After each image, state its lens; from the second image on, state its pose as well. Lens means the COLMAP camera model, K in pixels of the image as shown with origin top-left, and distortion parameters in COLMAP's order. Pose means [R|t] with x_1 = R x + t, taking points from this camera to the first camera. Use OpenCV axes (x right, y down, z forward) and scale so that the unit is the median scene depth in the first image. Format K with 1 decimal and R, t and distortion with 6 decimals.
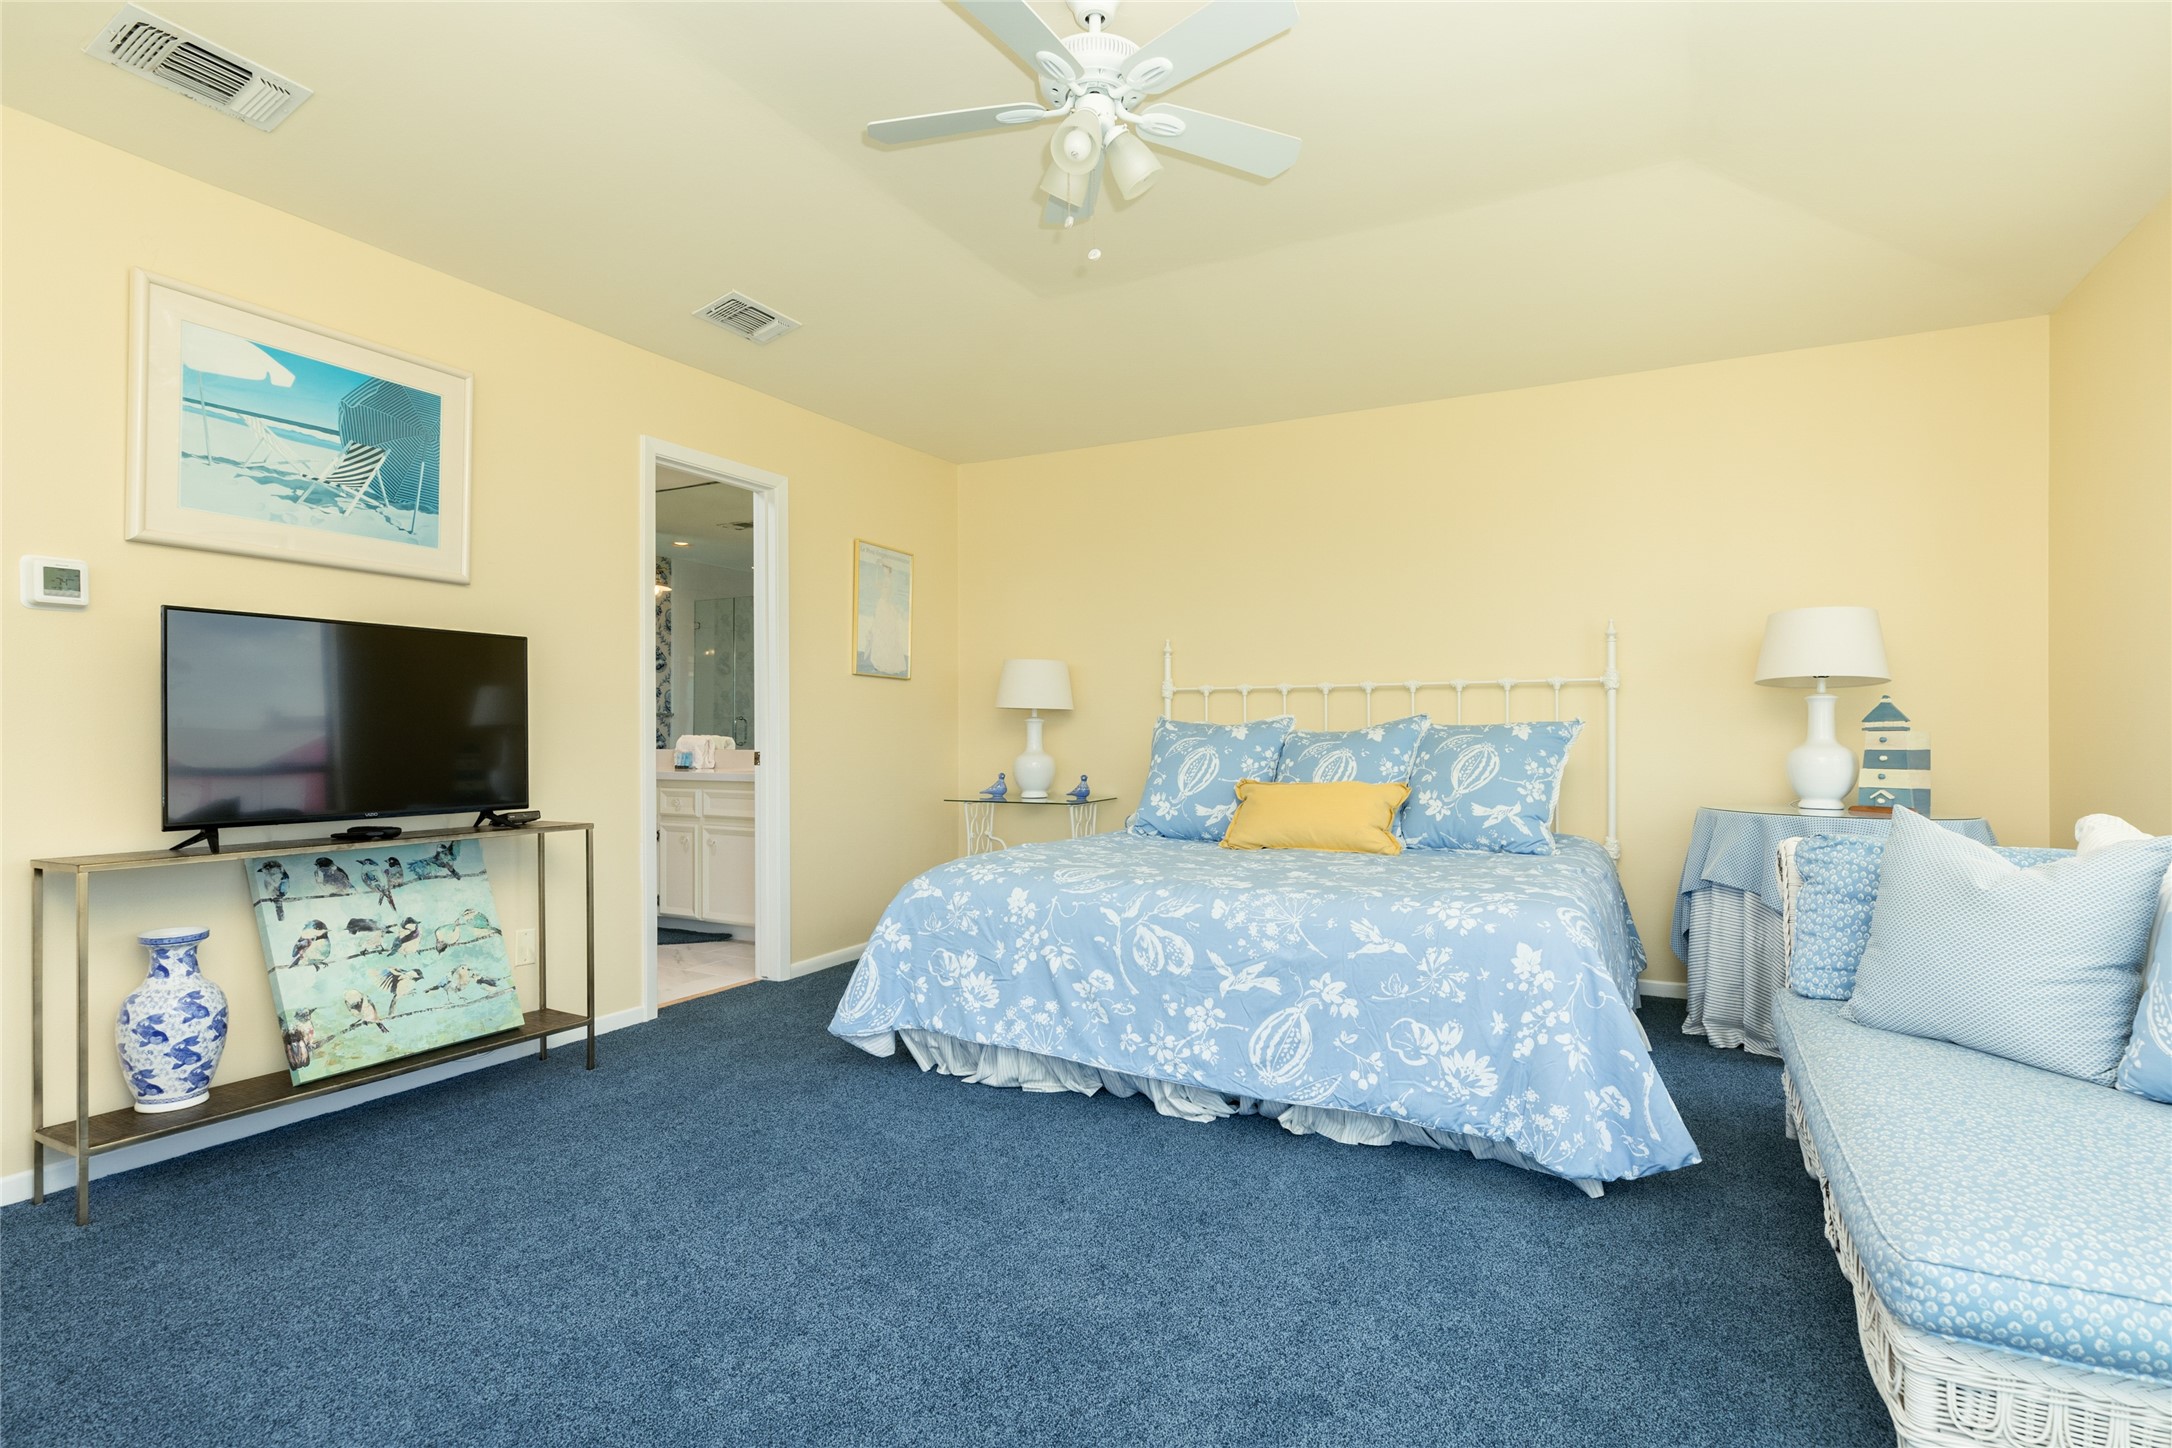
lens RADIAL K [[1090.7, 0, 1087.8], [0, 1090.7, 731.9], [0, 0, 1]] dist [0.000095, -0.000071]
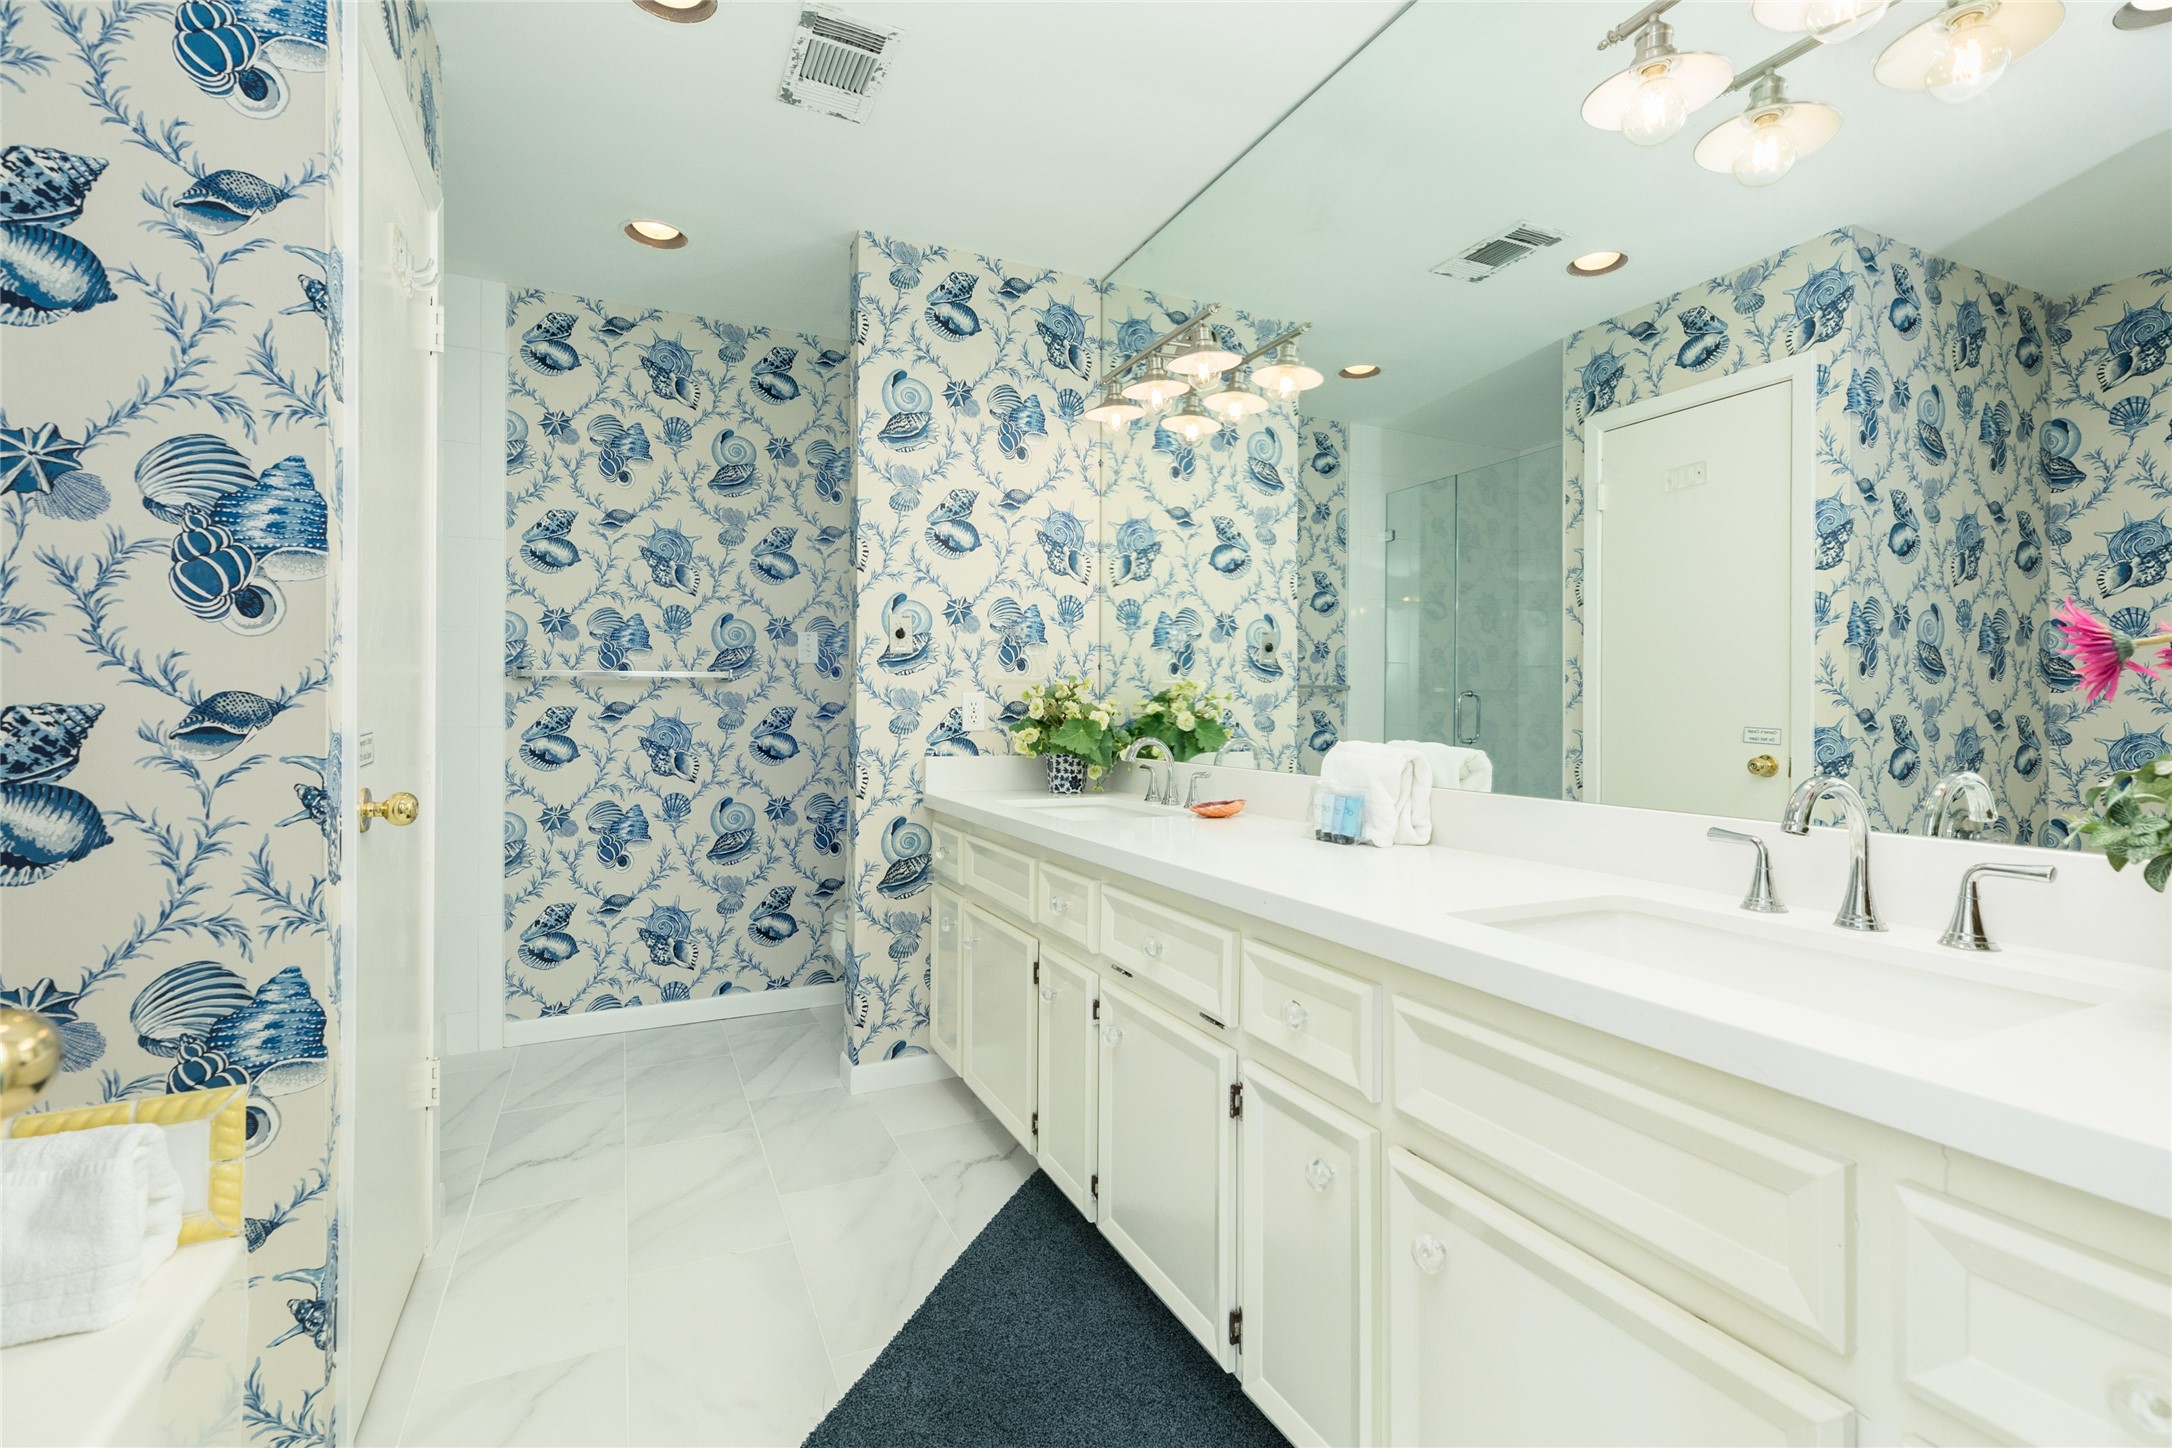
lens RADIAL K [[968.3, 0, 1089.6], [0, 968.3, 733.1], [0, 0, 1]] dist [0.000633, 0.000173]
pose [[0.796708, 0.017102, -0.604123, -0.245196], [-0.002217, 0.999676, 0.025376, -0.008442], [0.604361, -0.018877, 0.796487, 0.695863]]
